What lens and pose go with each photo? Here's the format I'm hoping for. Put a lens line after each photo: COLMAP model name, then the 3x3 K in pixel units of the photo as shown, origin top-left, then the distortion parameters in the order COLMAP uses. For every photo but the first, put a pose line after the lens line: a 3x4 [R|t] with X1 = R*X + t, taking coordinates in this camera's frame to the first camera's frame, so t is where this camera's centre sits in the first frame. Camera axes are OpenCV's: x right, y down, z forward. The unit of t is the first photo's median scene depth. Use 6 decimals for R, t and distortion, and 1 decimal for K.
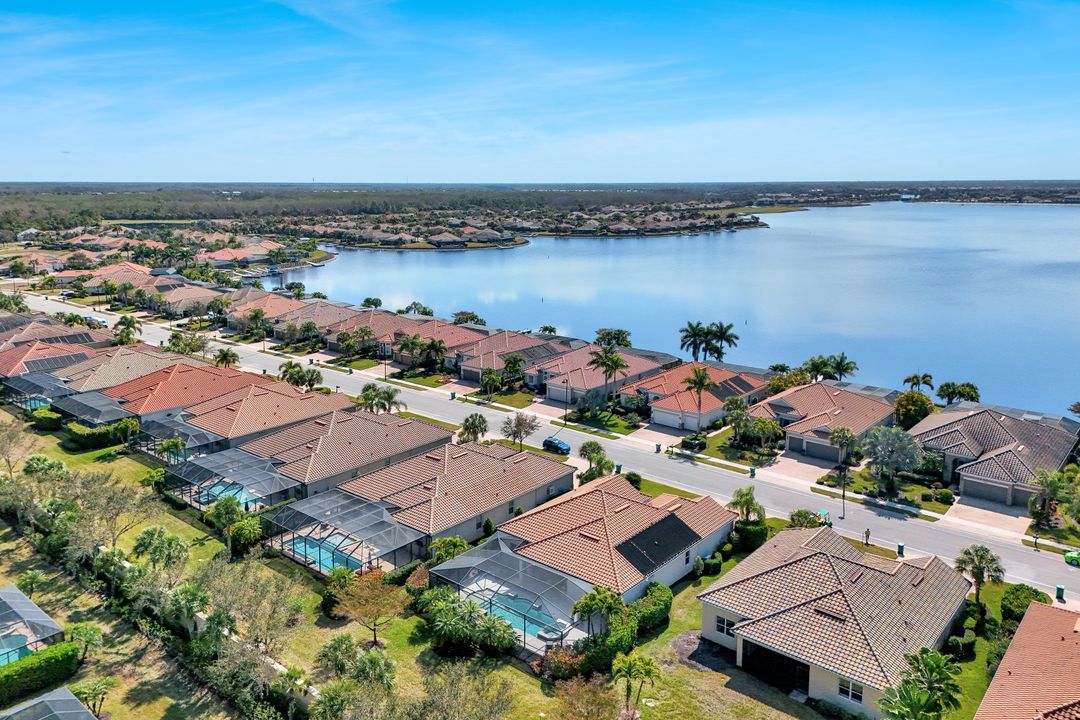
lens RADIAL K [[784.9, 0, 540.0], [0, 784.9, 360.0], [0, 0, 1]] dist [0.091970, -0.091407]
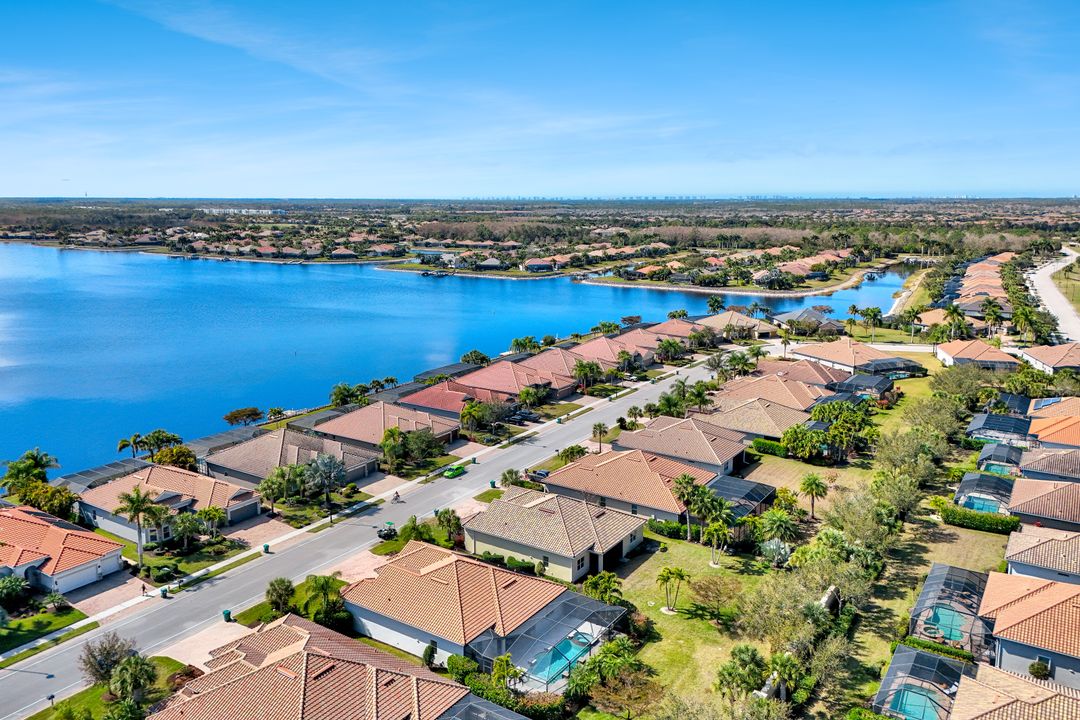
lens RADIAL K [[784.9, 0, 540.0], [0, 784.9, 360.0], [0, 0, 1]] dist [0.091970, -0.091407]
pose [[-0.115000, -0.186281, 0.975743, -0.653551], [0.226960, 0.951351, 0.208373, -0.199802], [-0.967090, 0.245418, -0.067127, 0.649940]]
